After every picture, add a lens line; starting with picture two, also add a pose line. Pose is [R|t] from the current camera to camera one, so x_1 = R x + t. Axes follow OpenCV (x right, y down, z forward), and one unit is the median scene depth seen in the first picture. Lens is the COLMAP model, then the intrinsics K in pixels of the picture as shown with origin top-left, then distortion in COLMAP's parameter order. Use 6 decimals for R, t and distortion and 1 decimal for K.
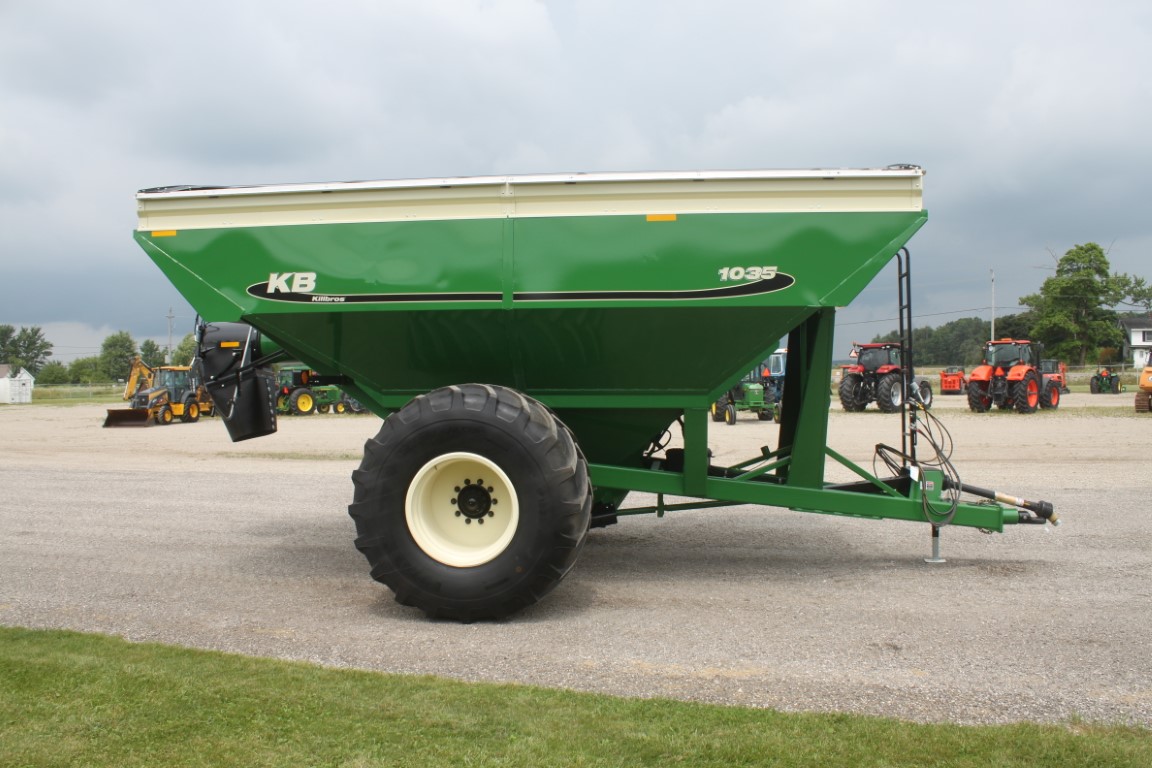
lens RADIAL K [[1000.7, 0, 540.1], [0, 1000.7, 380.8], [0, 0, 1]] dist [-0.077707, 0.081849]
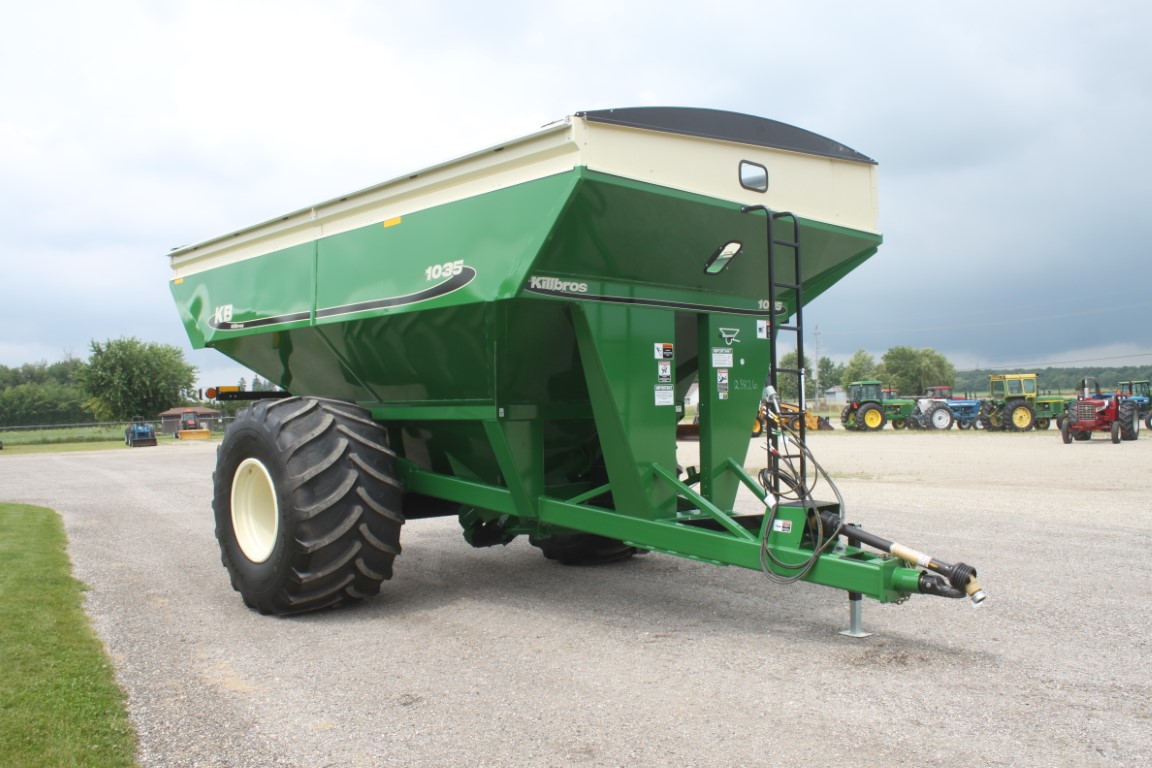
lens RADIAL K [[1000.7, 0, 573.1], [0, 1000.7, 383.0], [0, 0, 1]] dist [-0.077707, 0.081849]
pose [[0.748694, -0.022472, -0.662535, 0.870386], [0.013354, 0.999734, -0.018819, 0.012690], [0.662781, 0.005242, 0.748795, 0.387908]]
